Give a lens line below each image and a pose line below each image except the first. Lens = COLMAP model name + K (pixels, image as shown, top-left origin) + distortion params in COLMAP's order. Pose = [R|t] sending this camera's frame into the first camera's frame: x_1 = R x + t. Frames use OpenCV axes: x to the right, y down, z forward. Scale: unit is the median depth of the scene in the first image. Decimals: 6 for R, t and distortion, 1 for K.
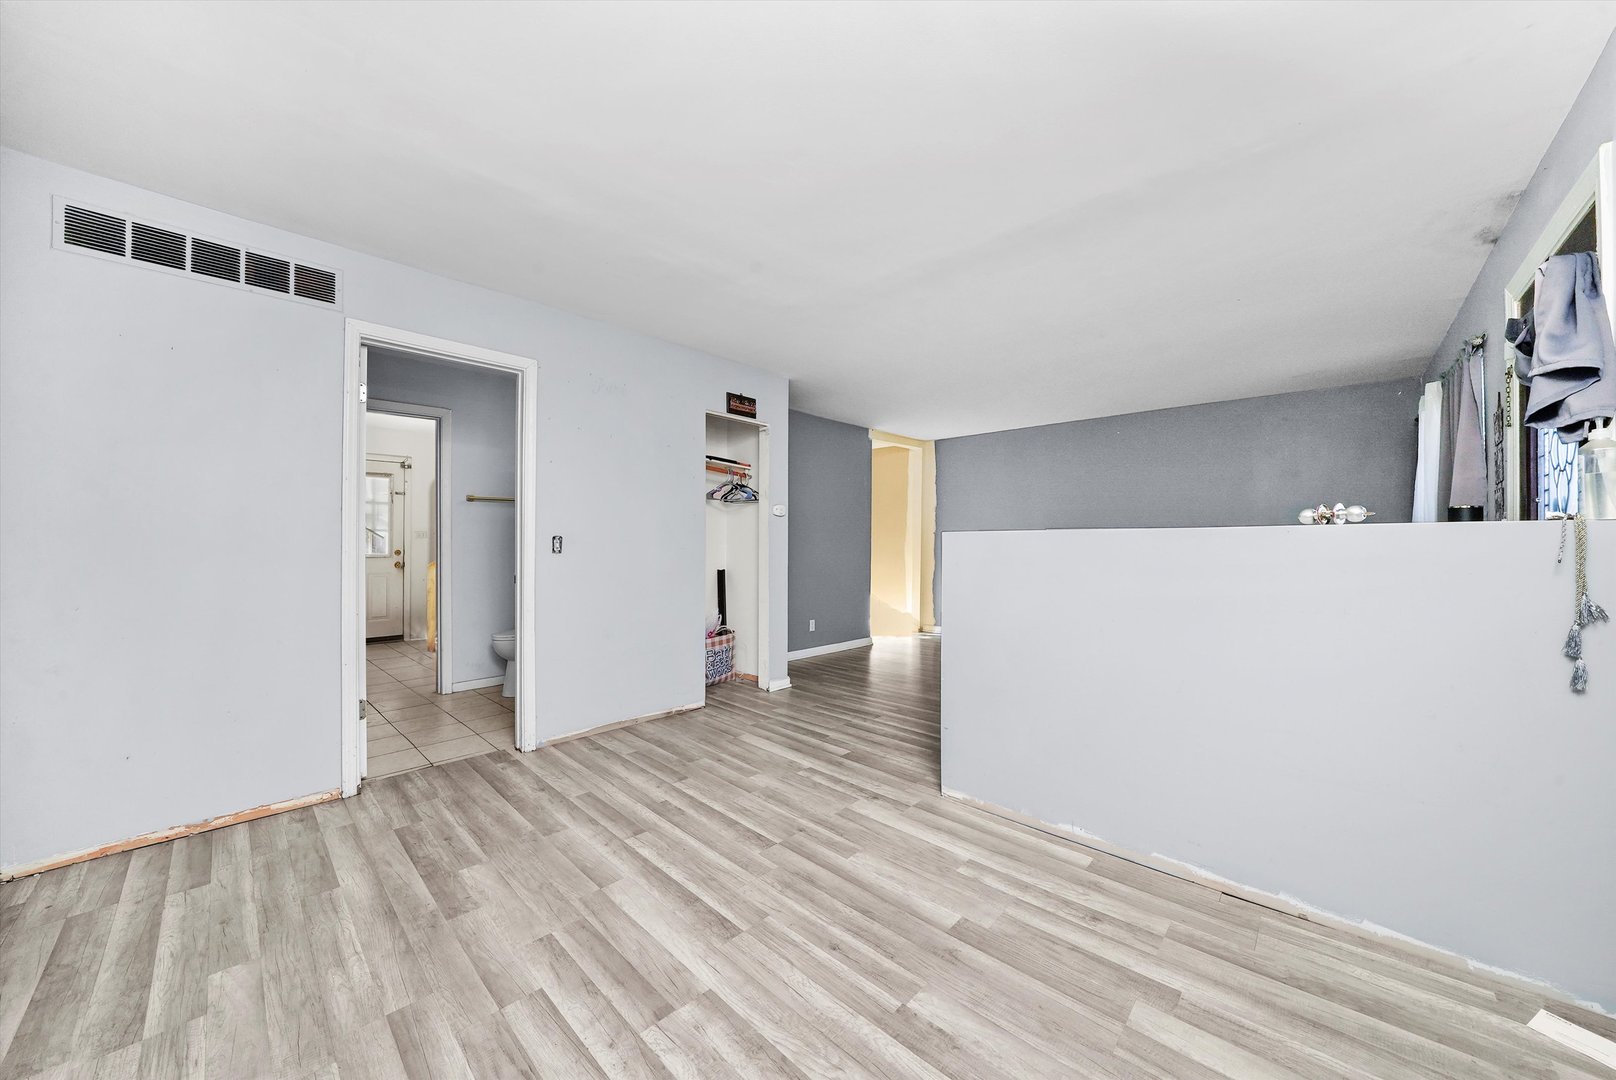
lens RADIAL K [[568.0, 0, 808.0], [0, 568.0, 540.0], [0, 0, 1]] dist [-0.023324, 0.000121]
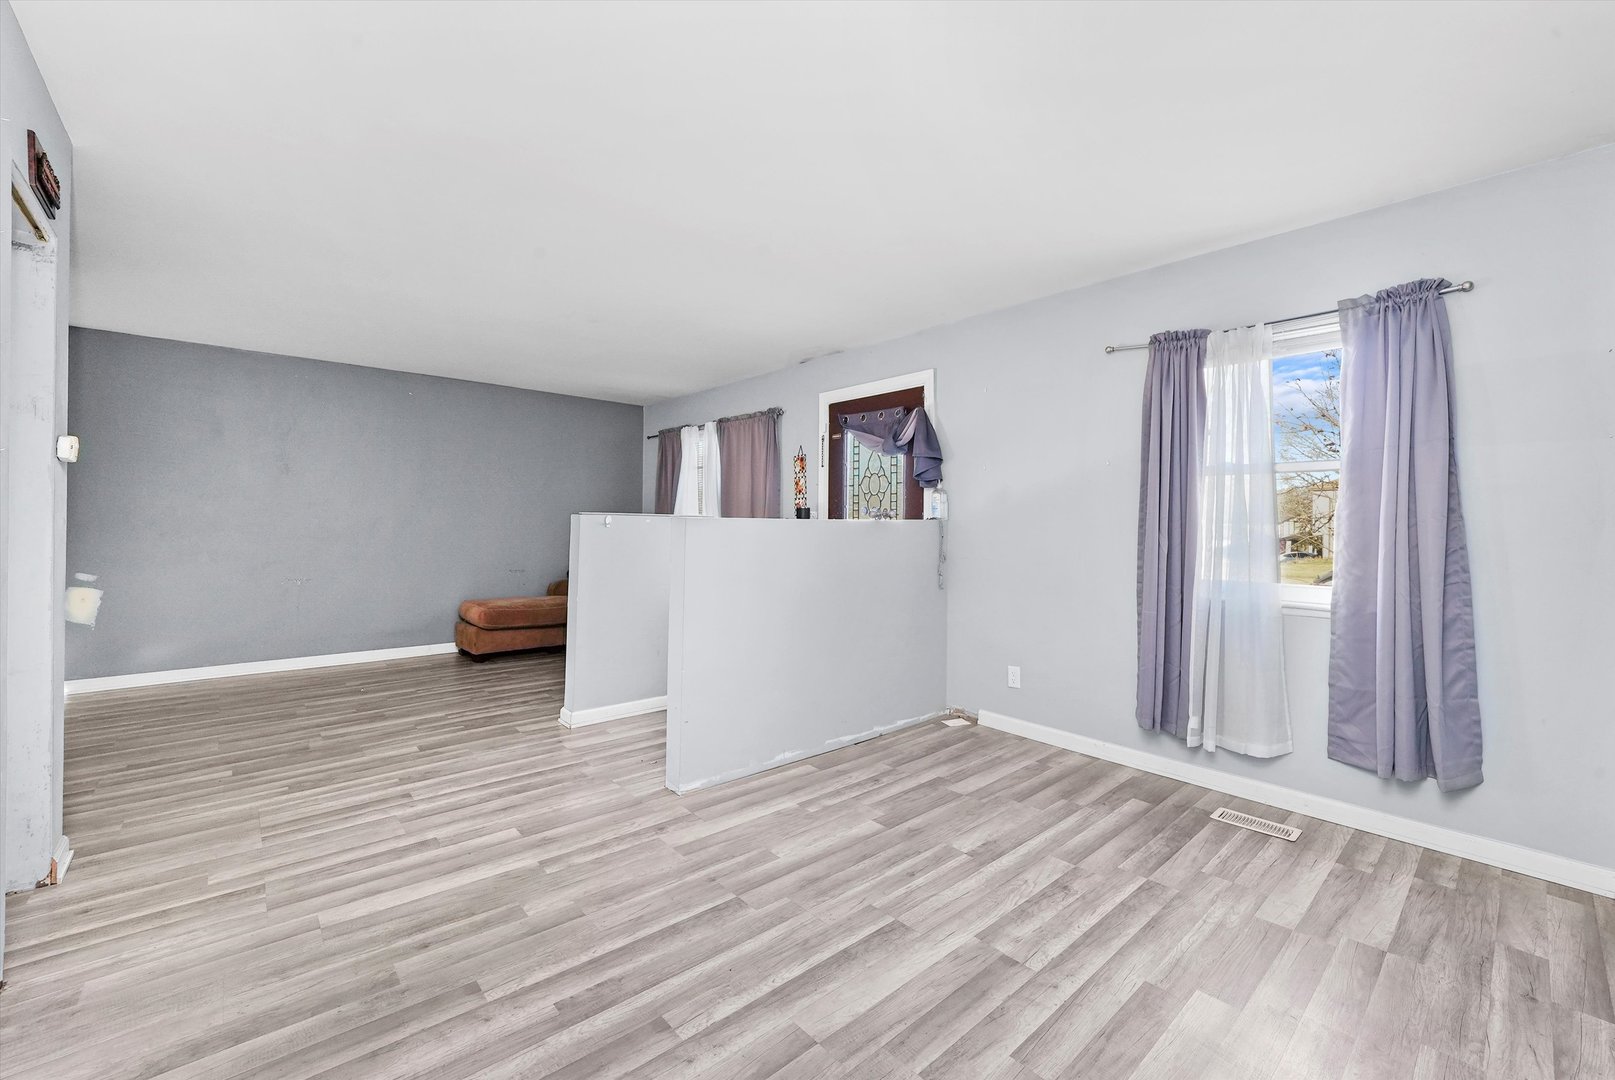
lens RADIAL K [[655.0, 0, 824.8], [0, 655.0, 525.8], [0, 0, 1]] dist [-0.009686, 0.000390]
pose [[0.073867, -0.001597, 0.997267, -1.109024], [-0.013673, 0.999903, 0.002614, -0.008151], [-0.997174, -0.013829, 0.073838, 0.903695]]
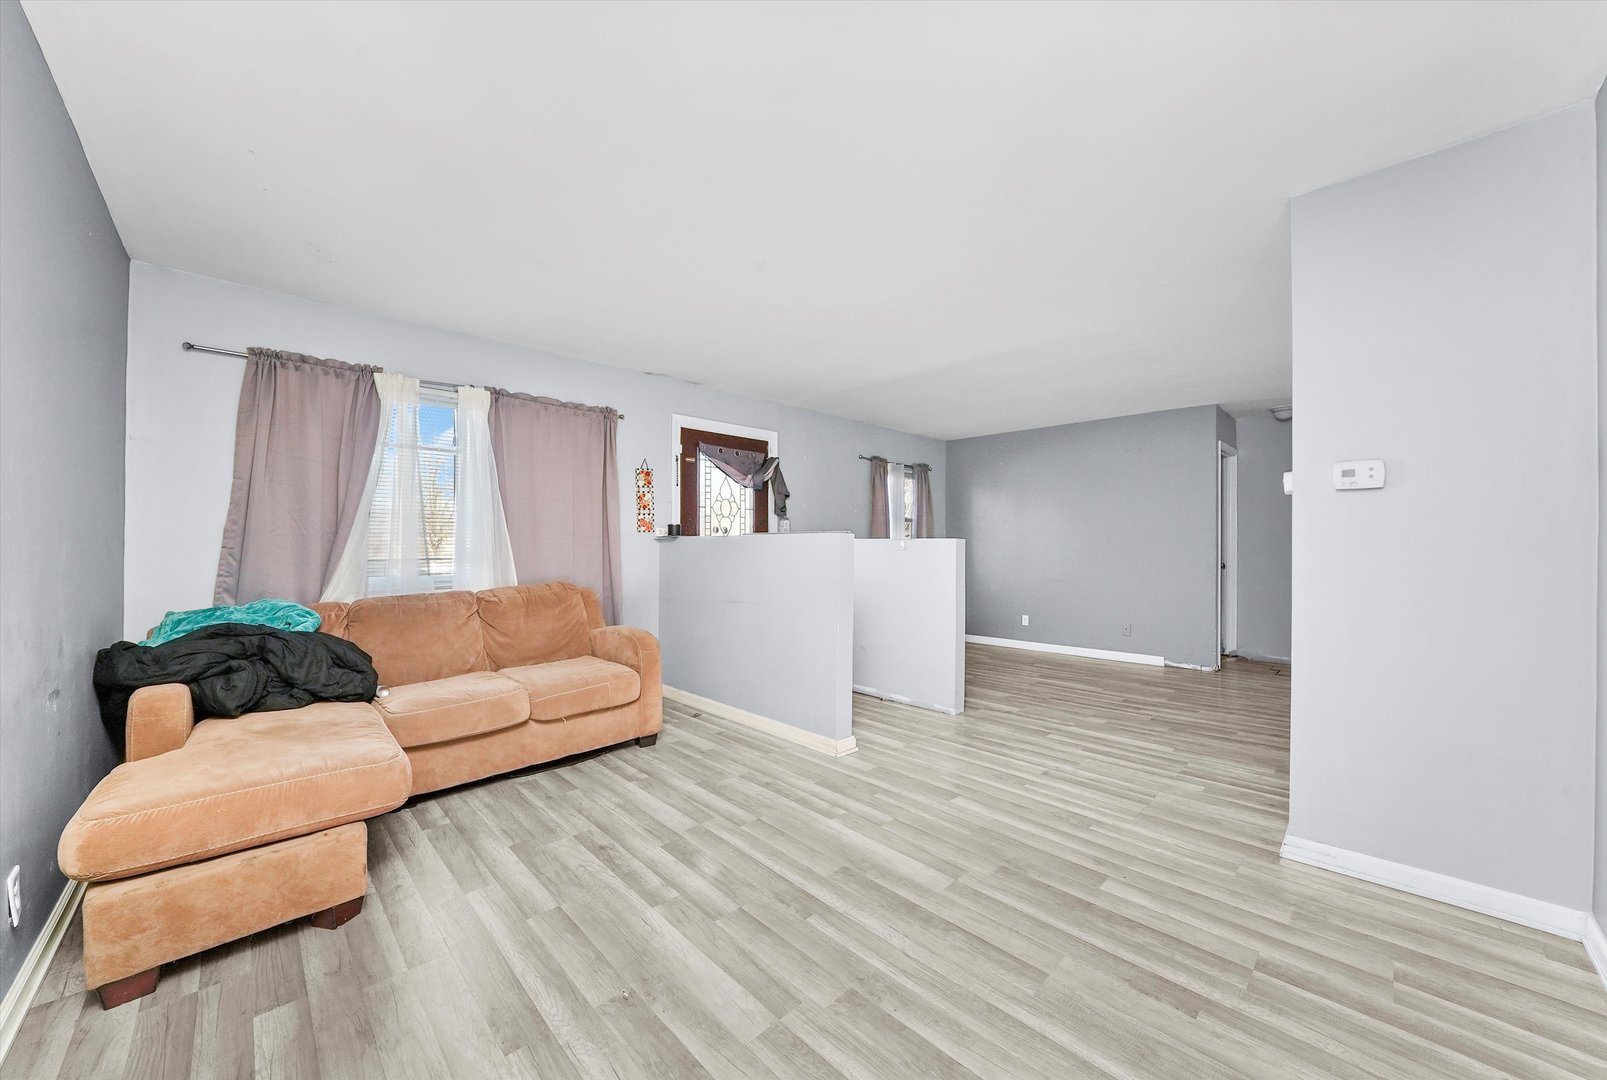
lens RADIAL K [[590.9, 0, 810.6], [0, 590.9, 542.5], [0, 0, 1]] dist [-0.018861, 0.000145]
pose [[-0.999491, -0.005463, 0.031423, 0.796659], [-0.005660, 0.999965, -0.006196, 0.009836], [-0.031388, -0.006371, -0.999487, 3.445059]]
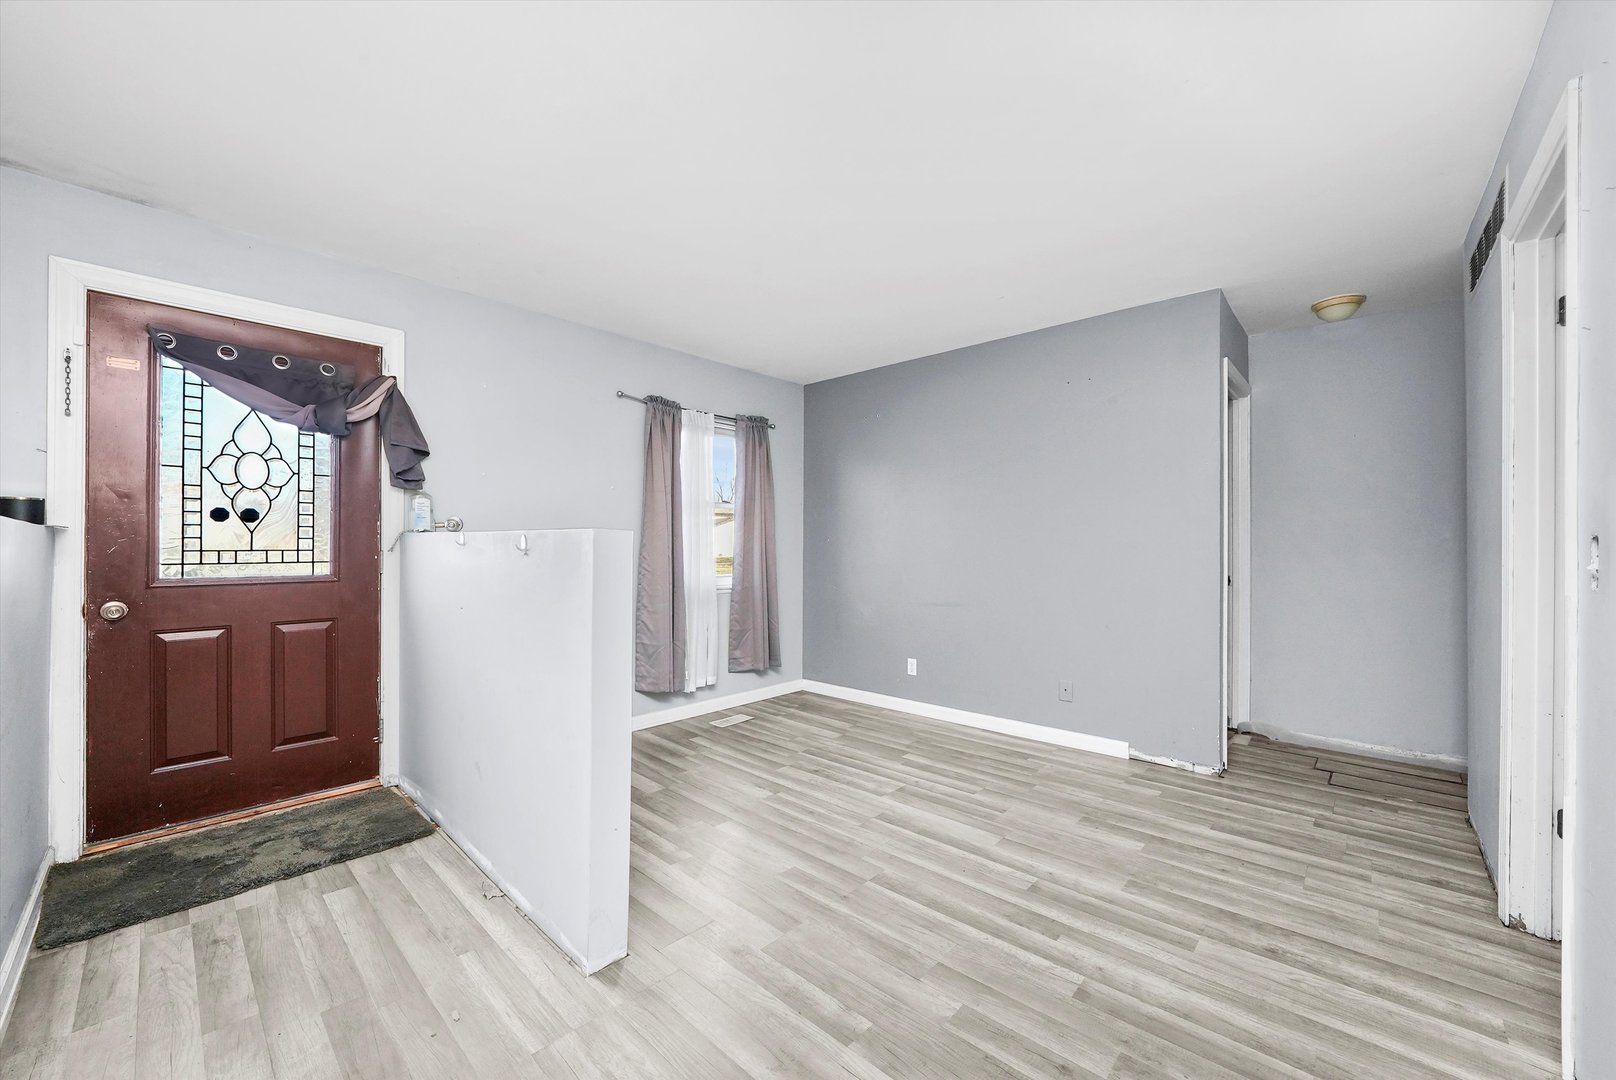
lens RADIAL K [[617.3, 0, 805.1], [0, 617.3, 543.7], [0, 0, 1]] dist [-0.012917, 0.000160]
pose [[-0.999965, -0.006221, -0.005557, 0.063558], [-0.006196, 0.999971, -0.004499, 0.002373], [0.005584, -0.004465, -0.999974, 2.219393]]
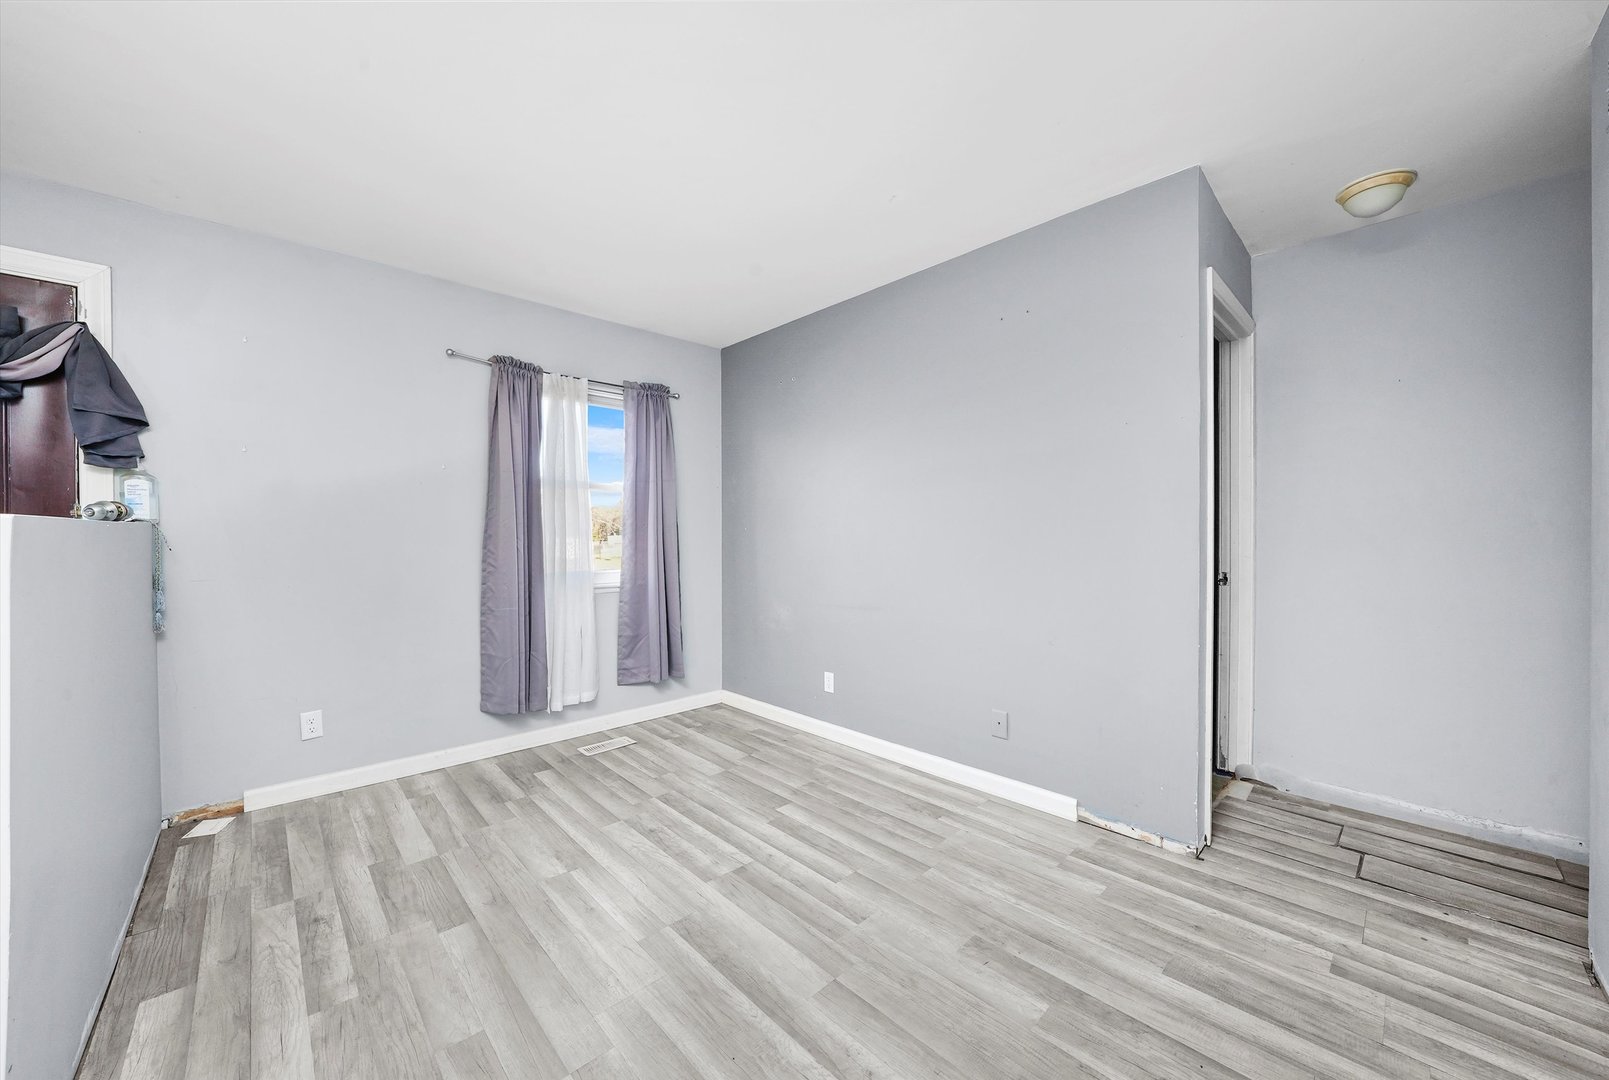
lens RADIAL K [[587.9, 0, 804.5], [0, 587.9, 540.0], [0, 0, 1]] dist [-0.021969, 0.003065]
pose [[-0.998444, -0.001728, 0.055741, -0.356009], [-0.001317, 0.999972, 0.007418, -0.001723], [-0.055752, 0.007333, -0.998418, 1.740128]]
